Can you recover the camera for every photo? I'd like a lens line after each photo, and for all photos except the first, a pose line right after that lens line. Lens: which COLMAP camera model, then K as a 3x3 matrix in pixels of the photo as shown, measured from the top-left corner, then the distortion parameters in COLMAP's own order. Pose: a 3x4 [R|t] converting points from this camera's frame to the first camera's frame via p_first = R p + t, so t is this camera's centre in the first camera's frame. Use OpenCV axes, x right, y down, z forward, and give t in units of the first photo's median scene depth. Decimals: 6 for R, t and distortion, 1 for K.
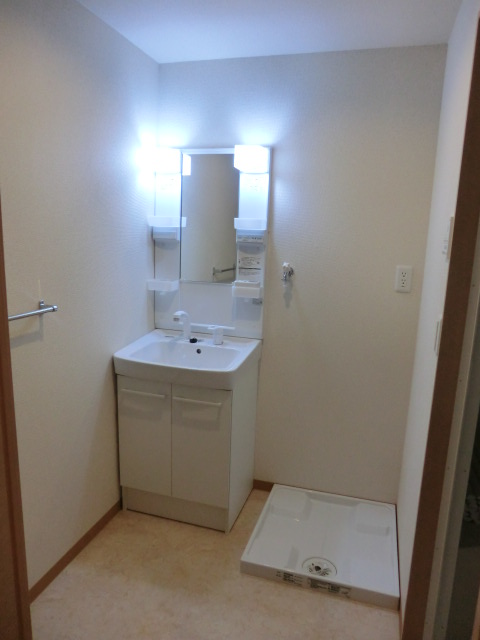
lens RADIAL K [[457.9, 0, 240.0], [0, 457.9, 320.0], [0, 0, 1]] dist [-0.110531, 0.099269]
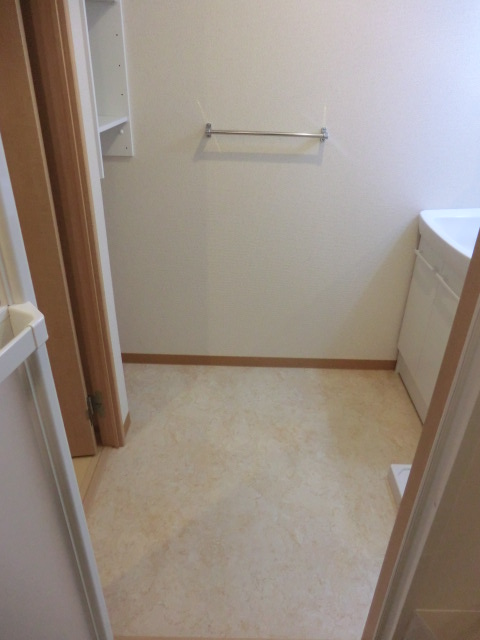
lens RADIAL K [[457.9, 0, 240.0], [0, 457.9, 320.0], [0, 0, 1]] dist [-0.110531, 0.099269]
pose [[0.269323, 0.442659, -0.855288, 0.619641], [-0.195552, 0.894739, 0.401499, -0.021754], [0.942987, 0.059120, 0.327536, 0.455862]]
